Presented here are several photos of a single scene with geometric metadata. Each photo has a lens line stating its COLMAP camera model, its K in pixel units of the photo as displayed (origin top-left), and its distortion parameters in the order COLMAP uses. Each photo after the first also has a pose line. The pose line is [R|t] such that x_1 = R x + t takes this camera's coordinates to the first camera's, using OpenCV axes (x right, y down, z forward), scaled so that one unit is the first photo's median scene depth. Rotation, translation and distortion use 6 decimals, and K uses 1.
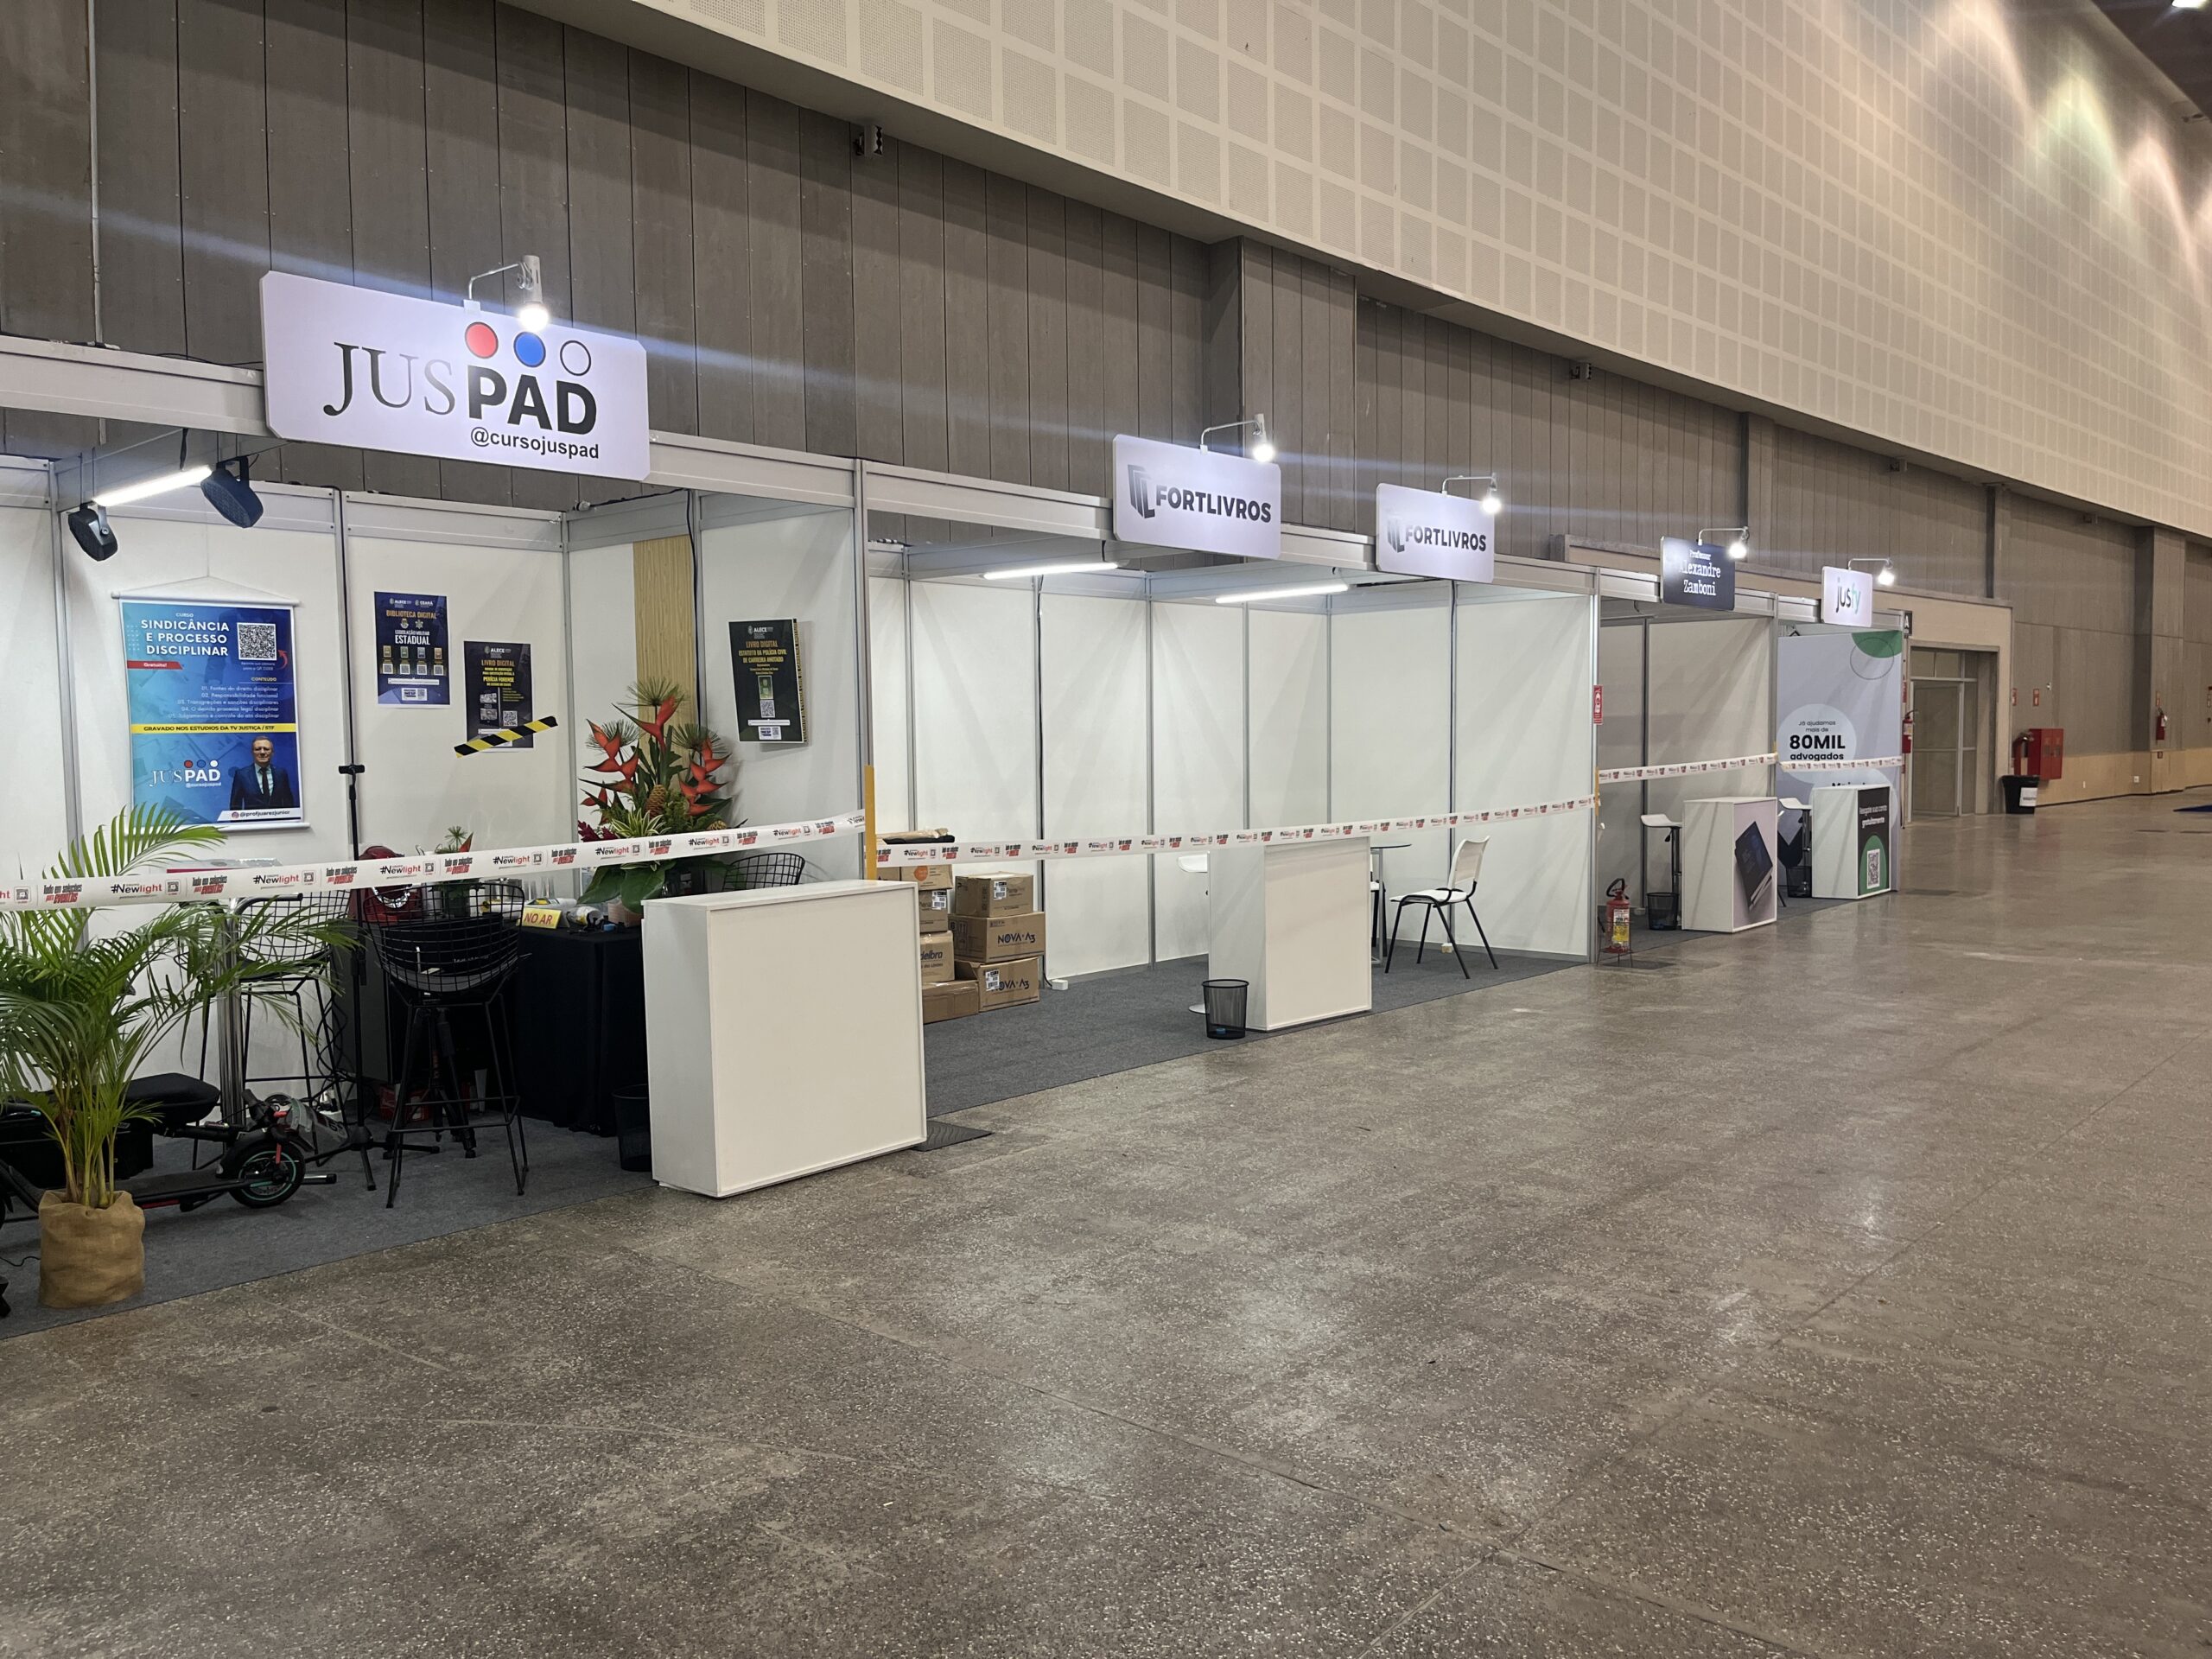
lens RADIAL K [[1686.4, 0, 1100.8], [0, 1686.4, 828.6], [0, 0, 1]] dist [0.039442, -0.033077]
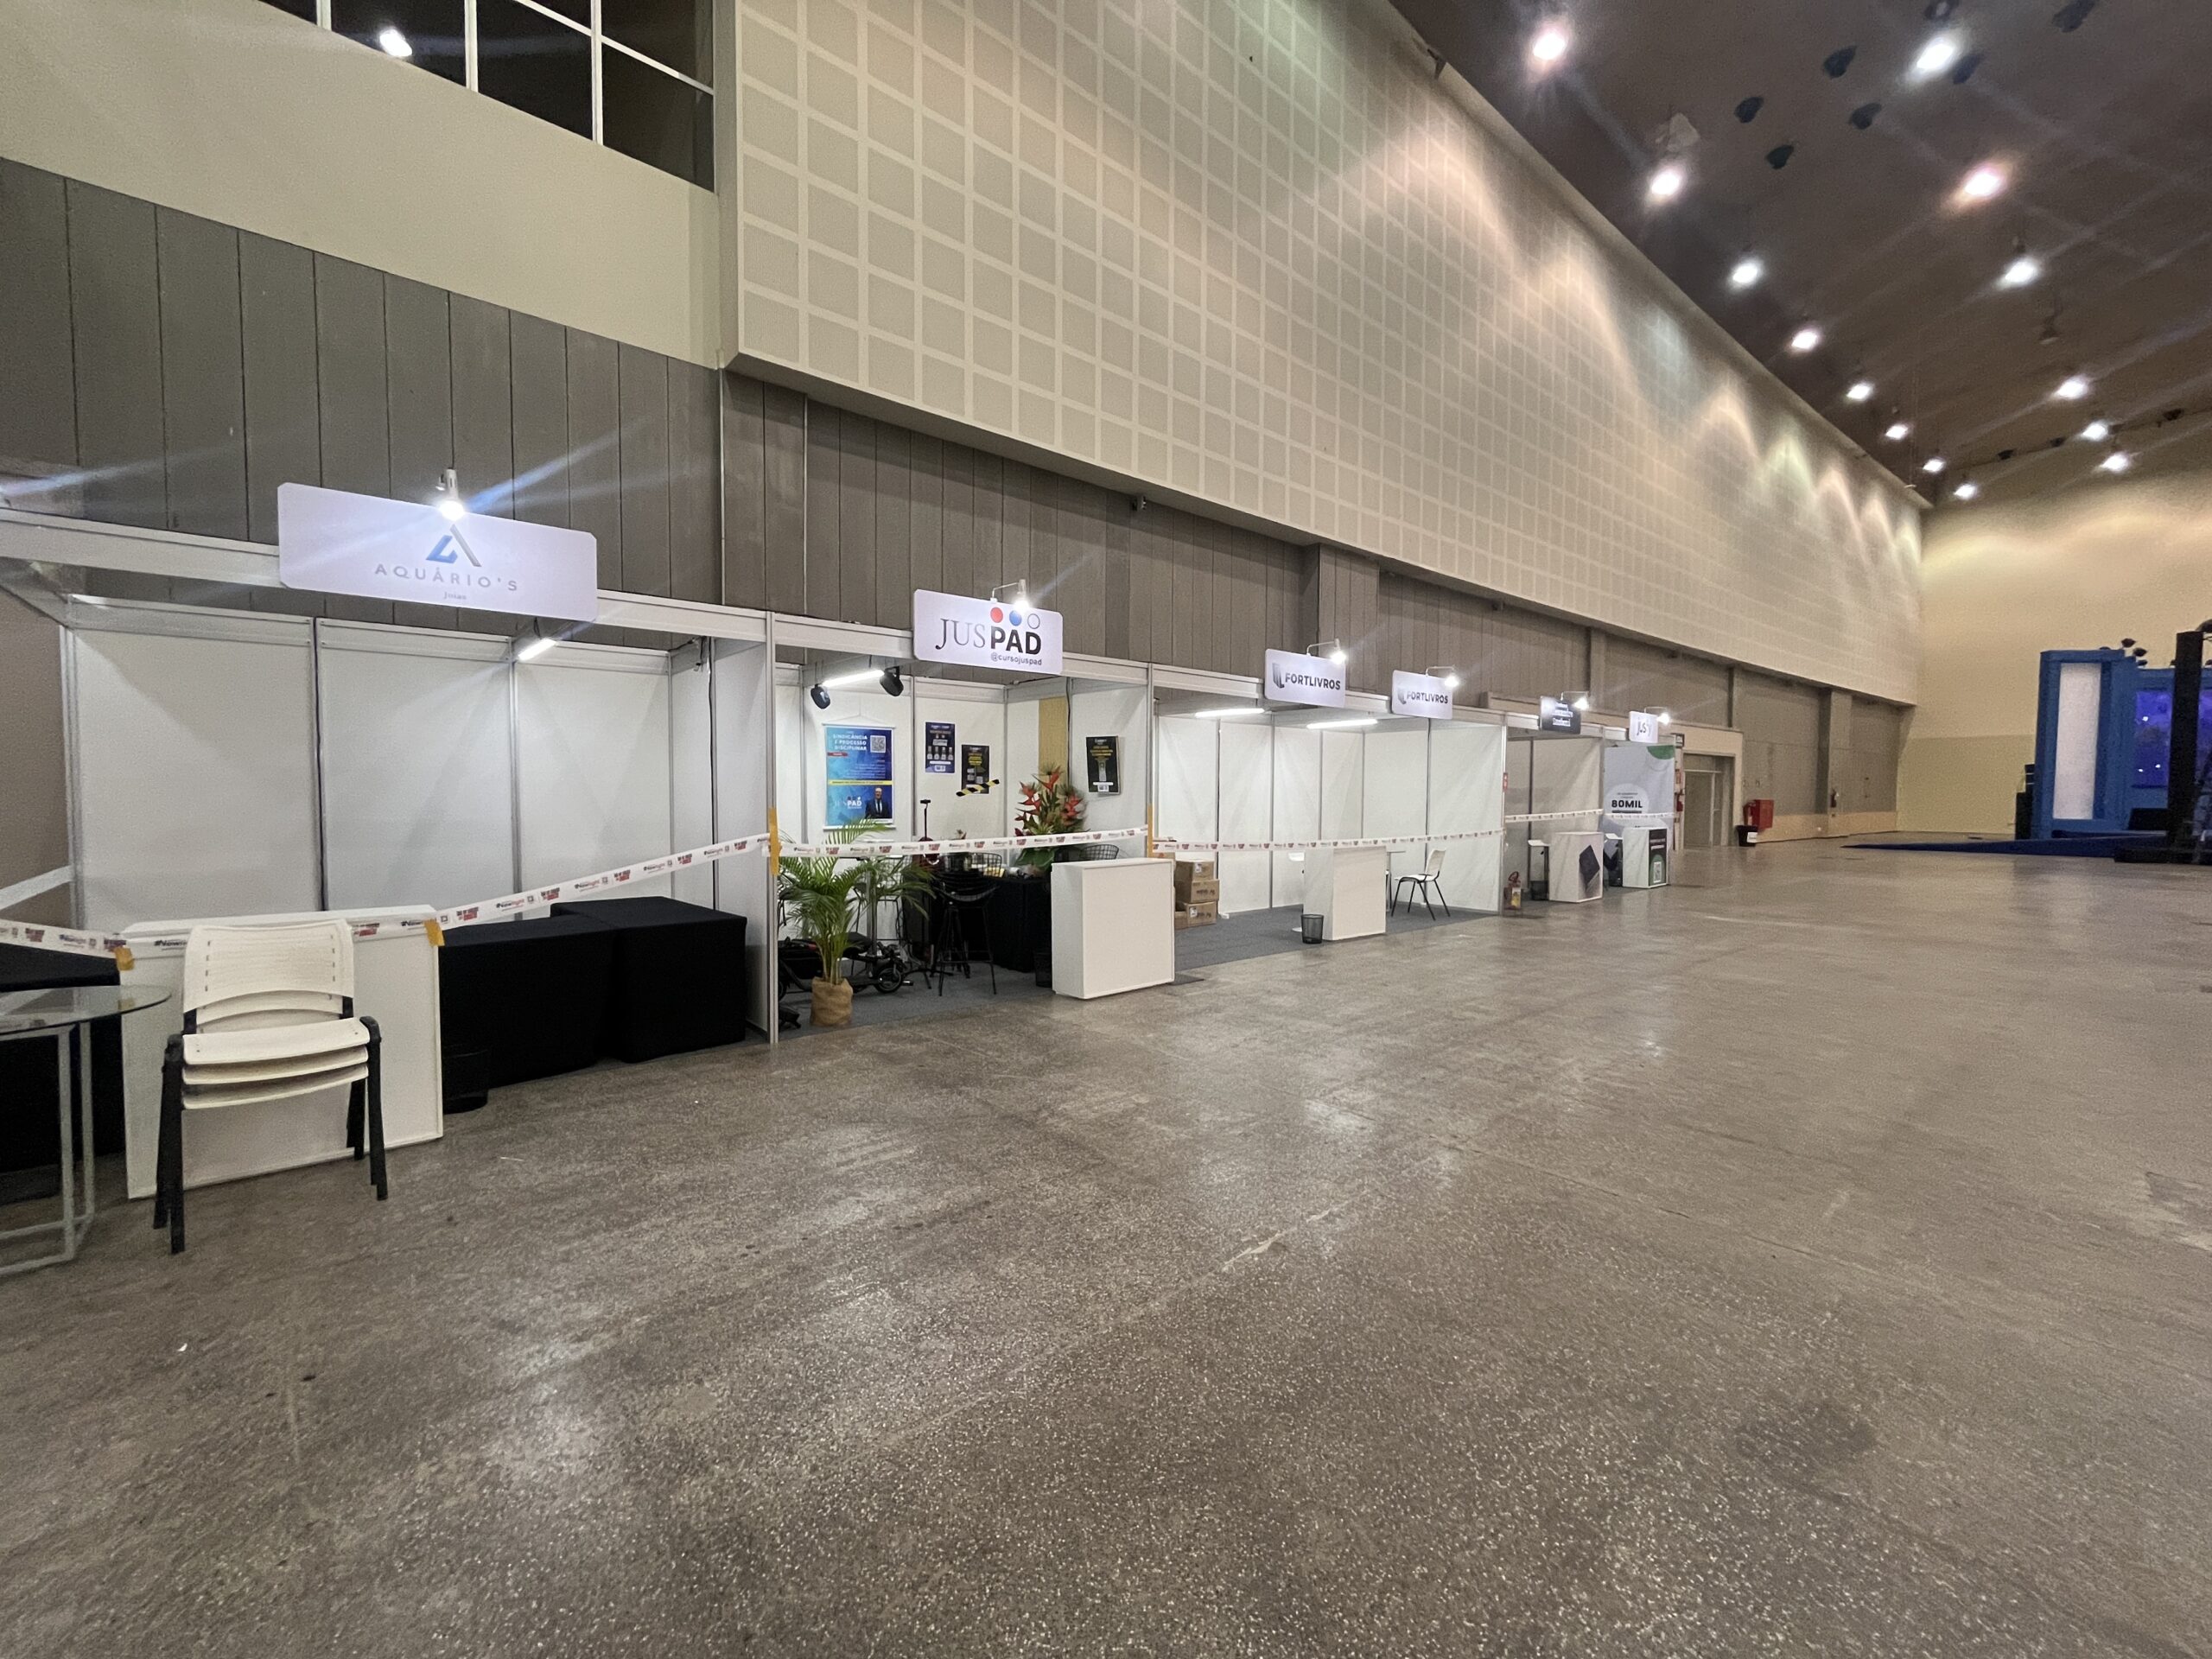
lens RADIAL K [[903.7, 0, 1105.8], [0, 903.7, 821.6], [0, 0, 1]] dist [-0.001245, 0.000131]
pose [[0.991373, 0.022491, -0.129128, -0.042128], [-0.025485, 0.999442, -0.021580, 0.009667], [0.128570, 0.024684, 0.991393, -0.136532]]
